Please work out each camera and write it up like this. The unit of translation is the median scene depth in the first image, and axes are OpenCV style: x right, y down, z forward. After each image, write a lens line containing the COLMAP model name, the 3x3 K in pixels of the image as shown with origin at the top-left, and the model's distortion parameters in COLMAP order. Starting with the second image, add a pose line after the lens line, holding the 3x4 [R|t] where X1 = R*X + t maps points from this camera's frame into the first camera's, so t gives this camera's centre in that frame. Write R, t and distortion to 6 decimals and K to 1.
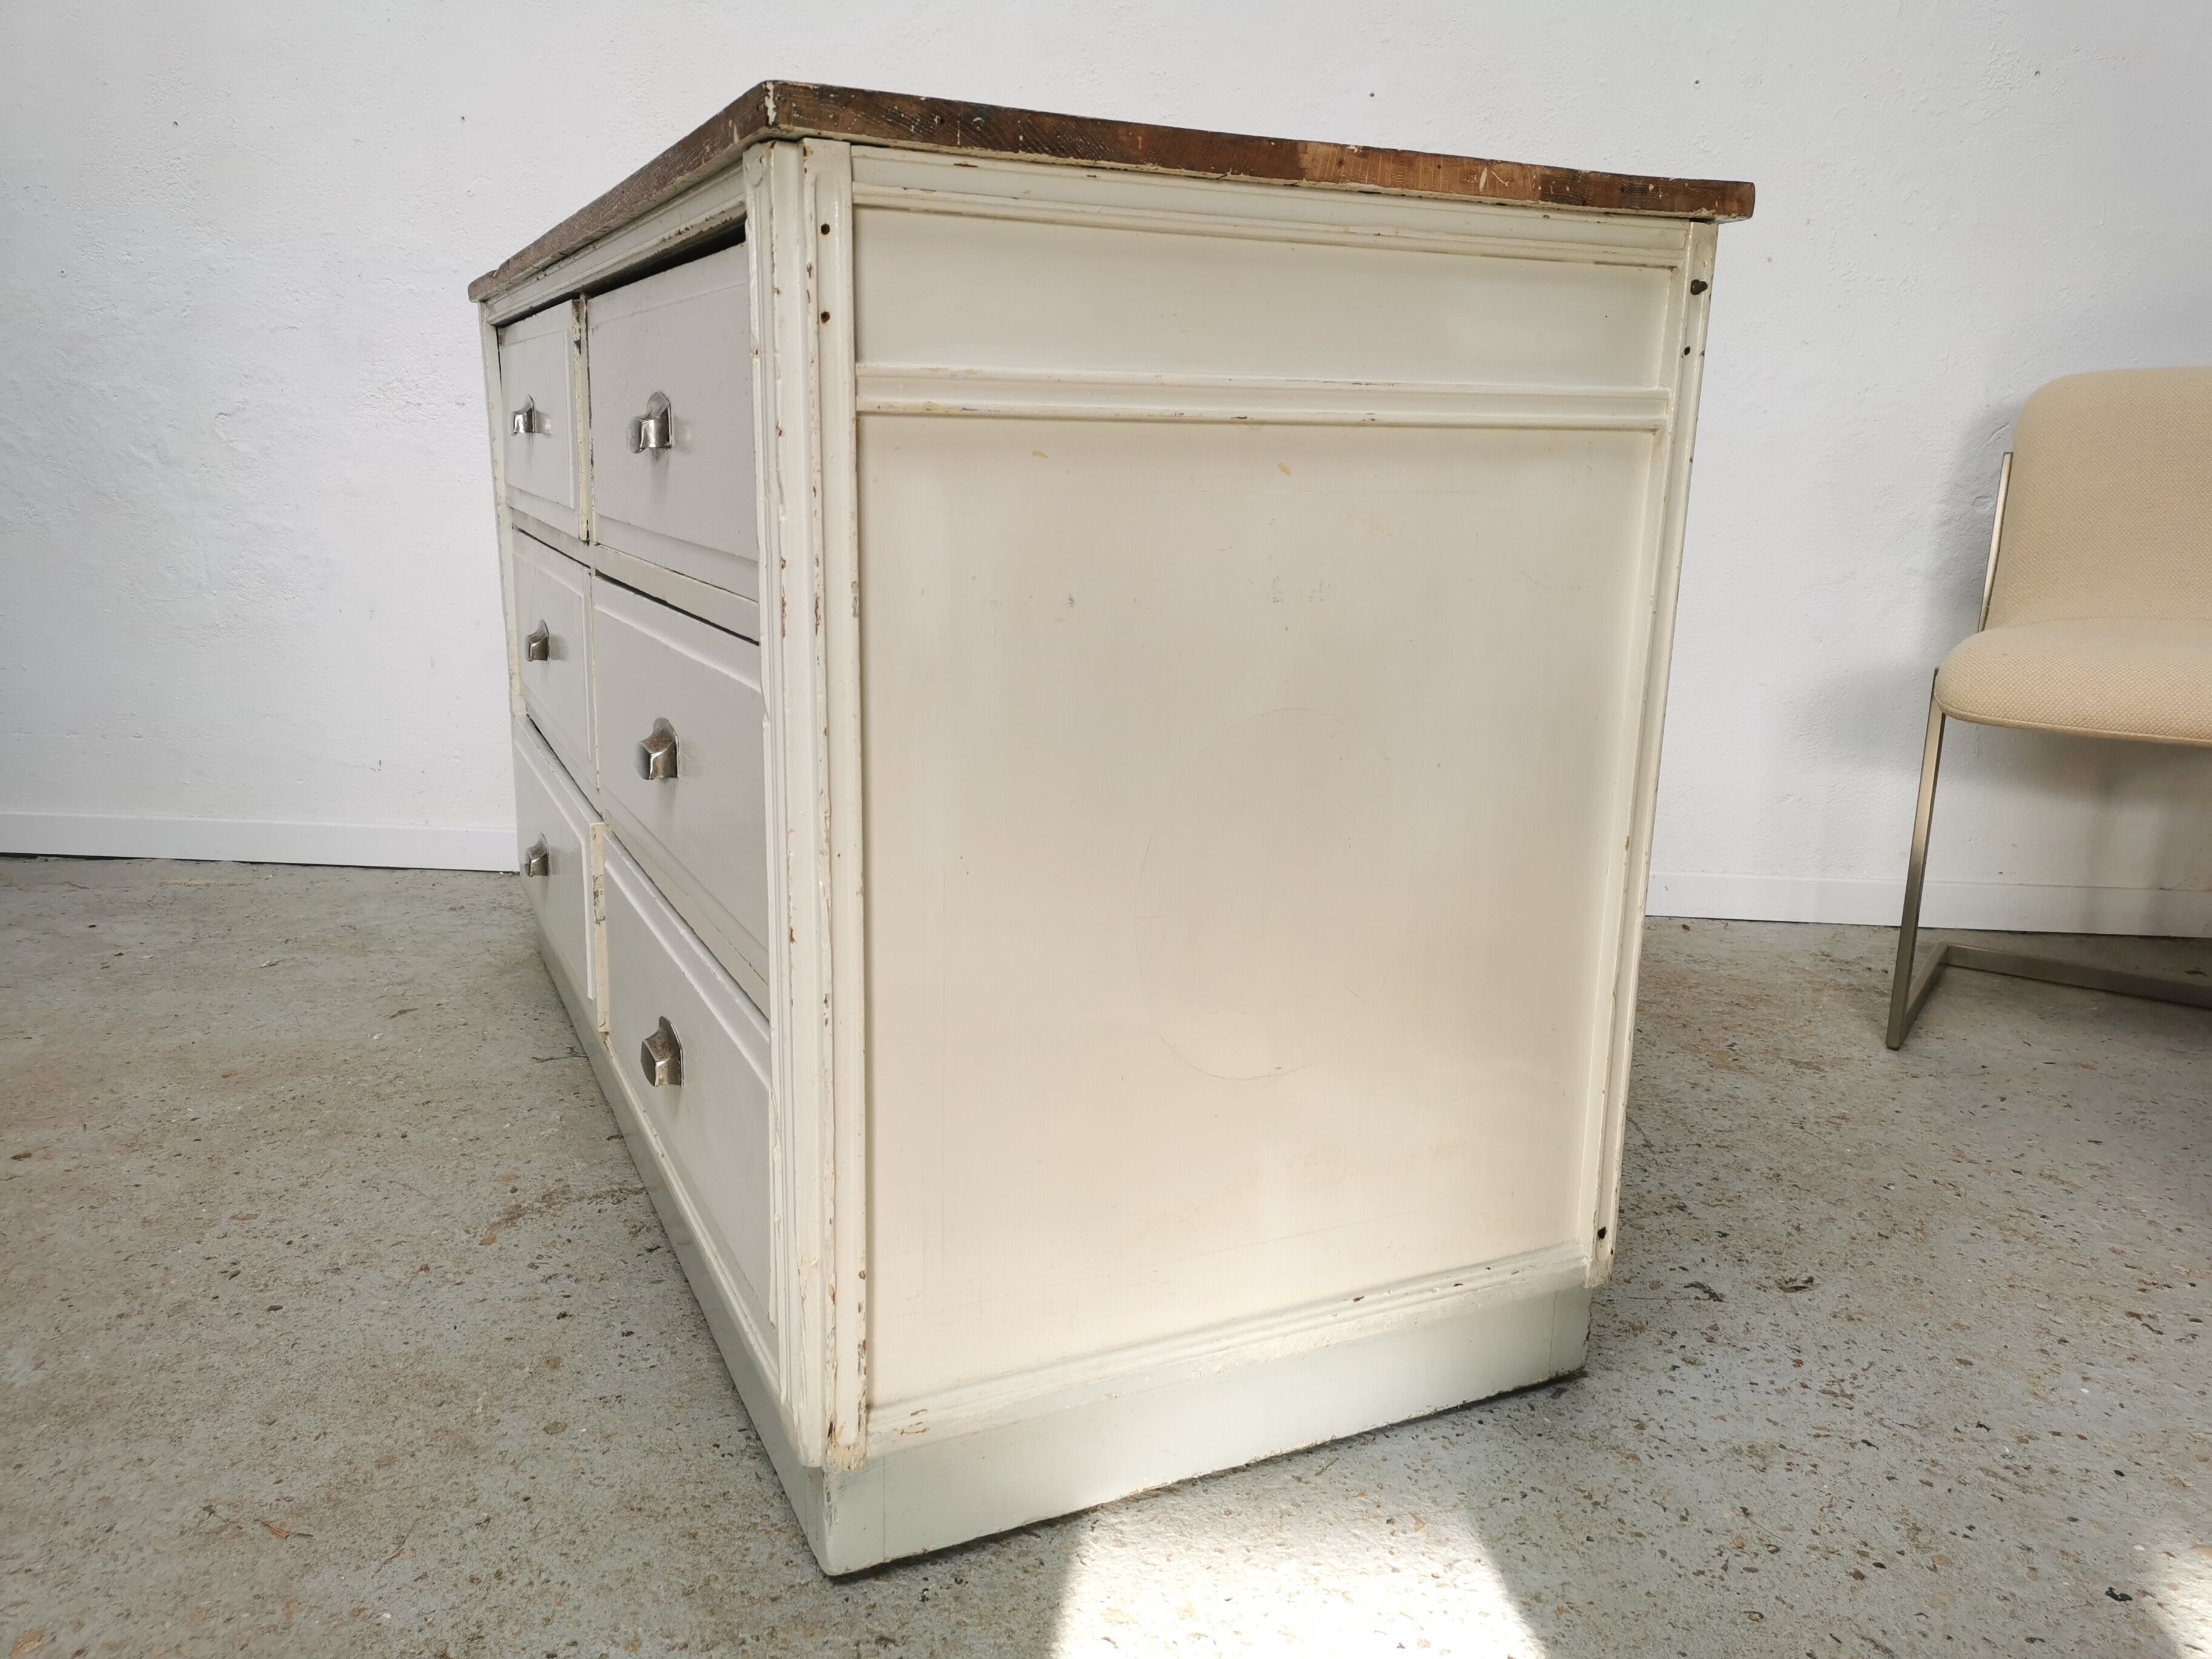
lens RADIAL K [[1697.0, 0, 1106.7], [0, 1697.0, 826.1], [0, 0, 1]] dist [0.049752, -0.042783]
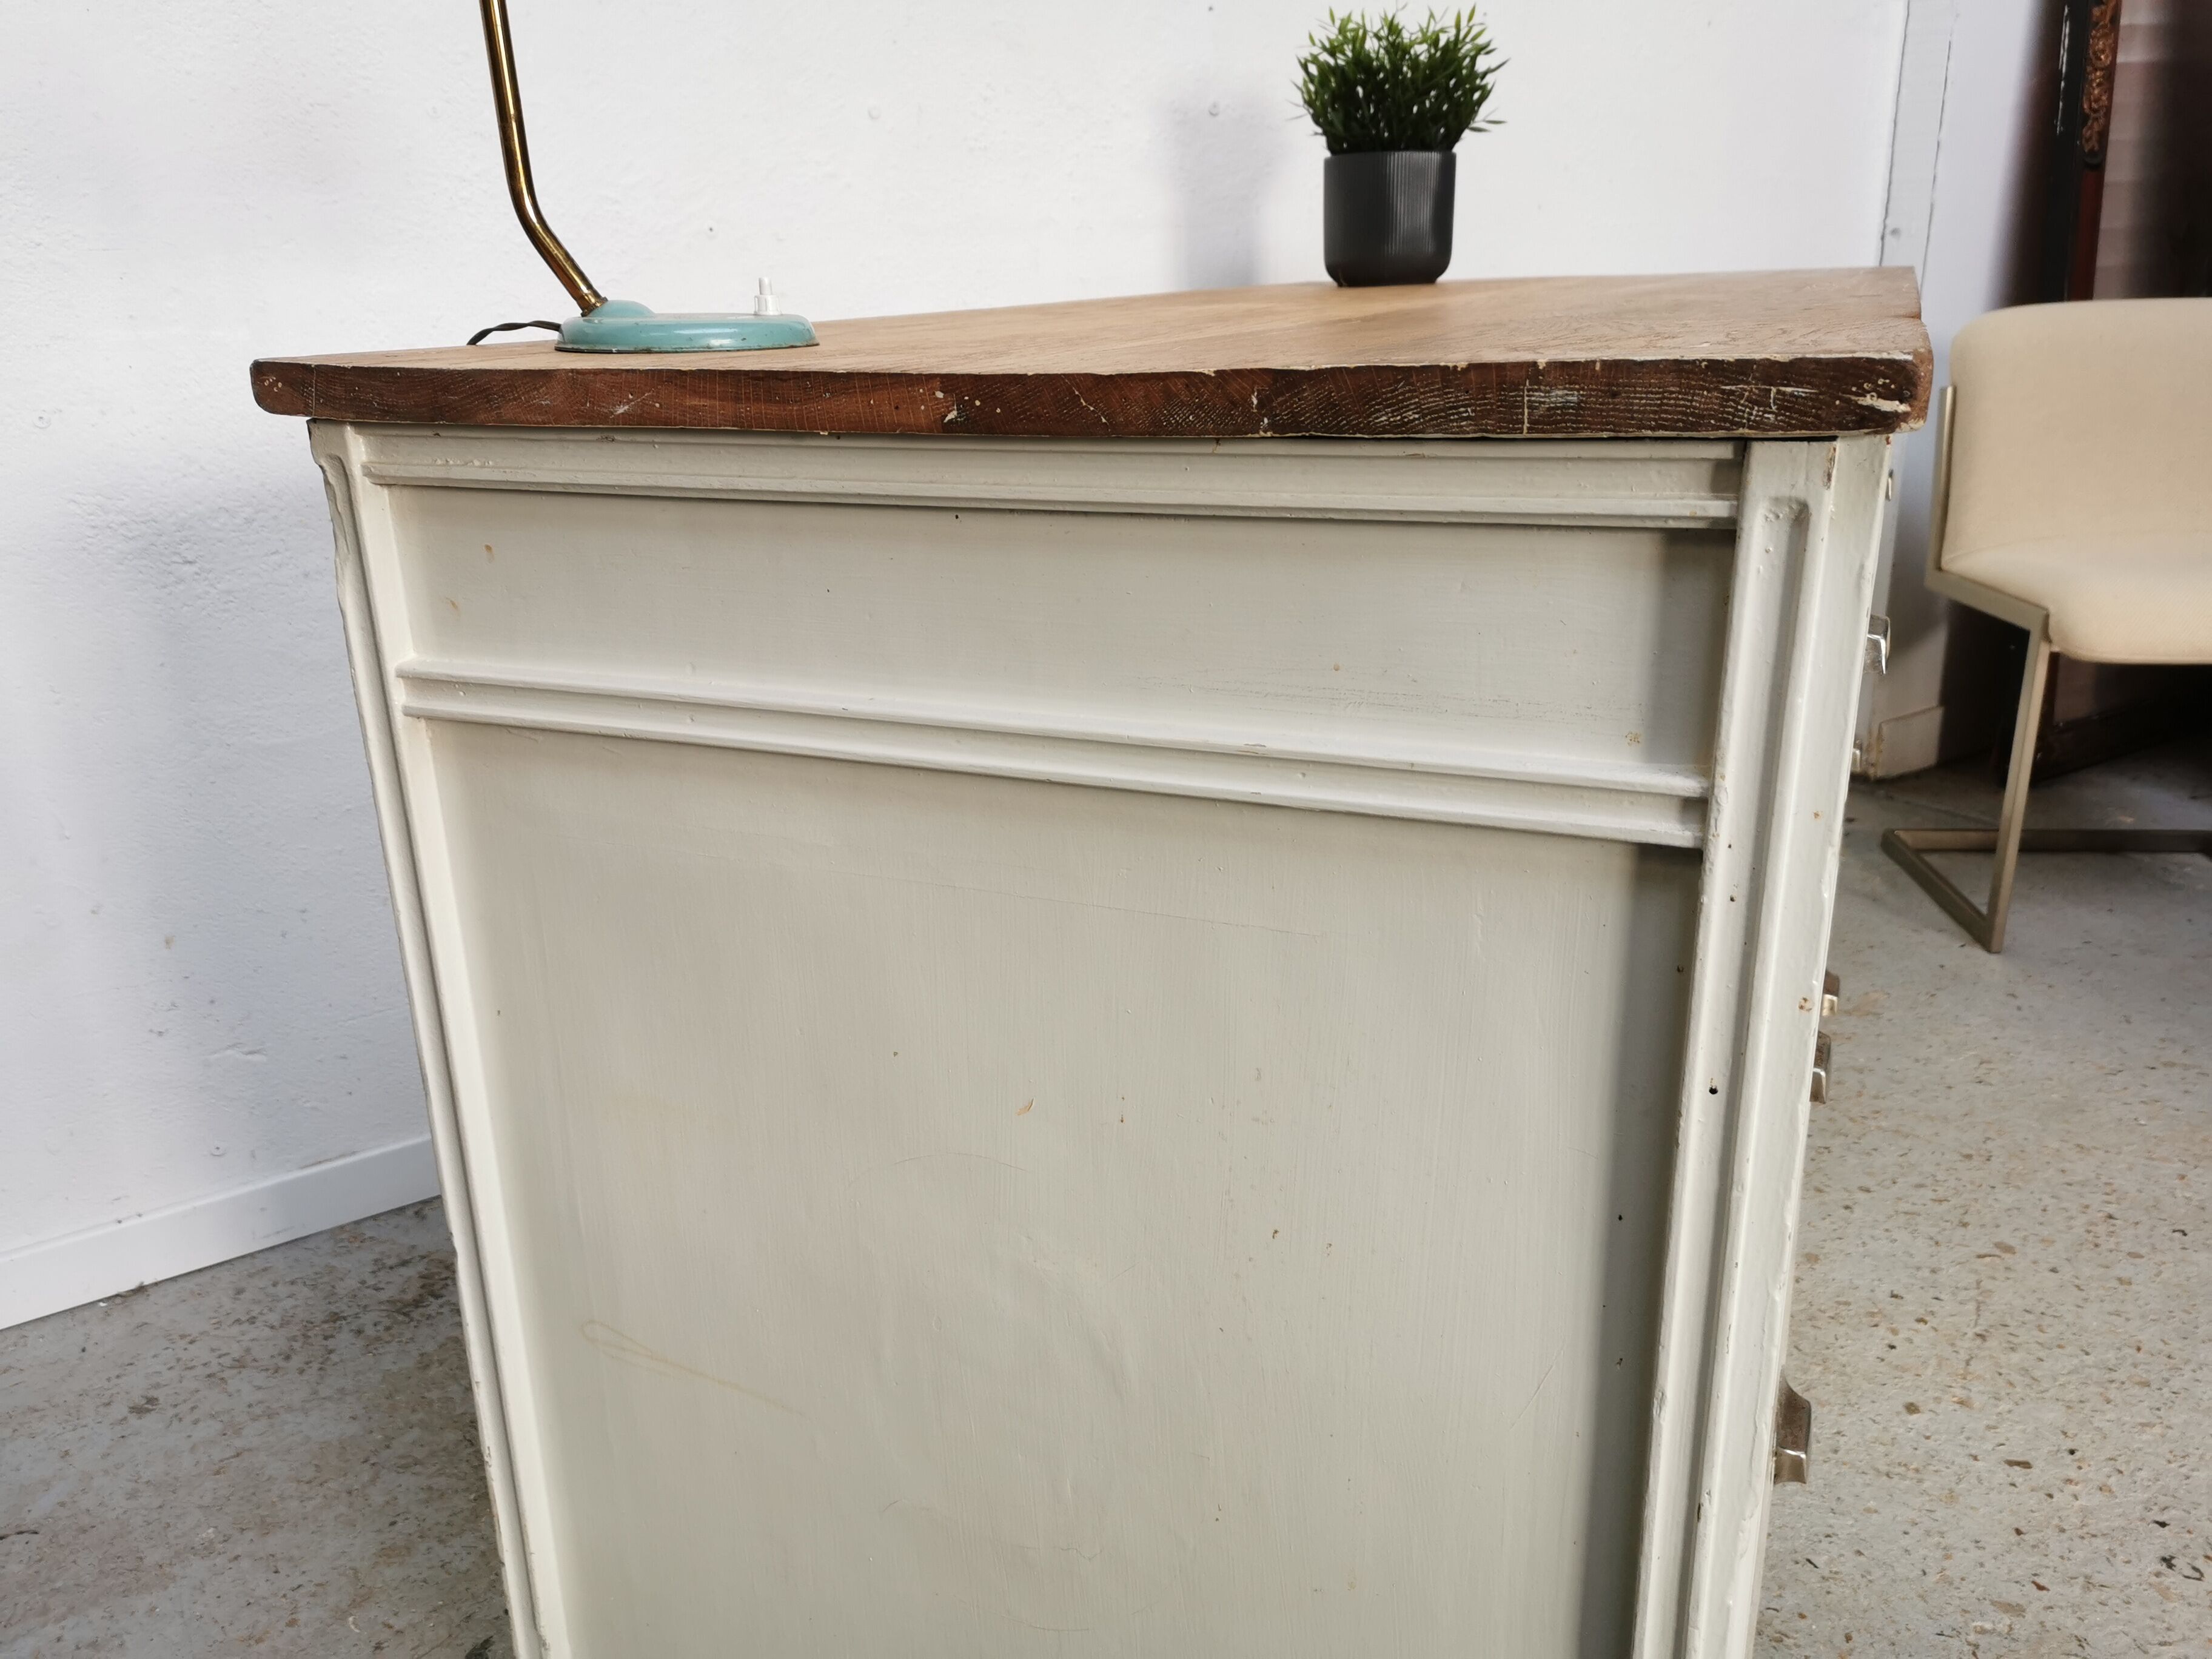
lens RADIAL K [[1697.0, 0, 1106.7], [0, 1697.0, 826.1], [0, 0, 1]] dist [0.049752, -0.042783]
pose [[0.770516, -0.235150, 0.592461, -0.487675], [0.182026, 0.971934, 0.149033, -0.191144], [-0.610878, -0.006989, 0.791694, 0.397241]]
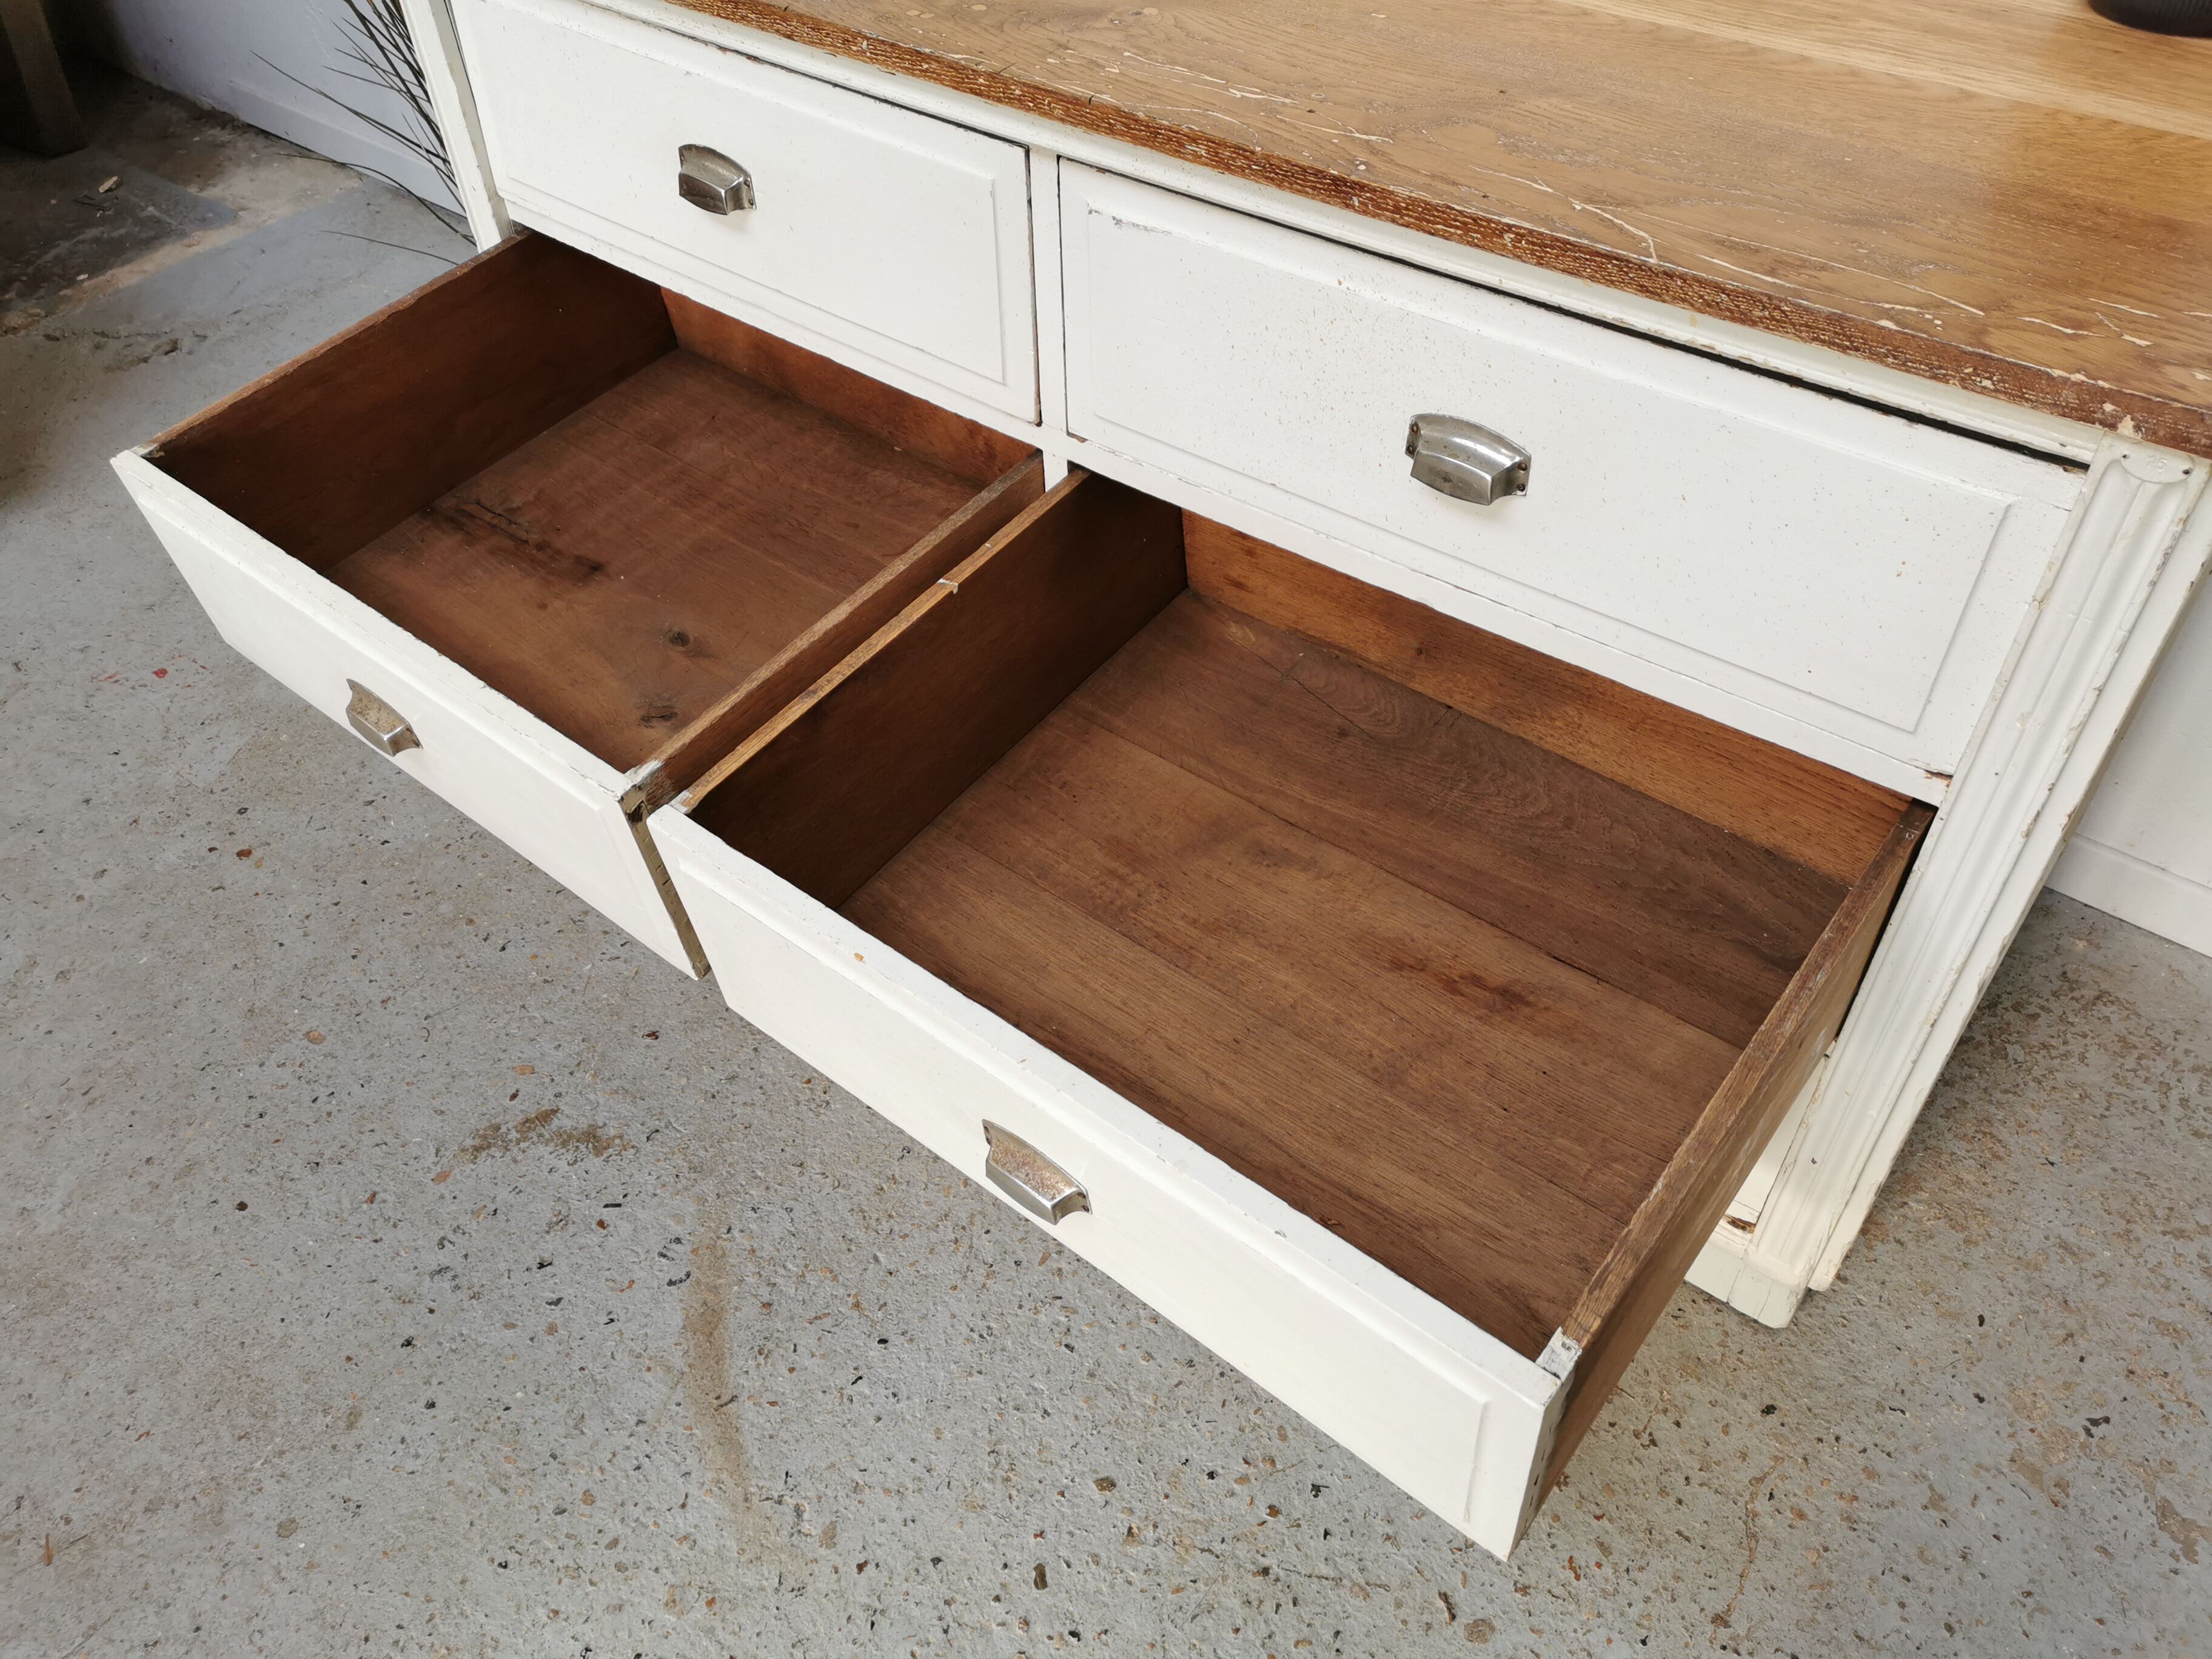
lens RADIAL K [[1697.0, 0, 1106.7], [0, 1697.0, 826.1], [0, 0, 1]] dist [0.049752, -0.042783]
pose [[0.836702, 0.356166, -0.416023, 0.220339], [-0.083869, 0.834011, 0.545336, -0.356030], [0.541198, -0.421393, 0.727690, 0.373641]]
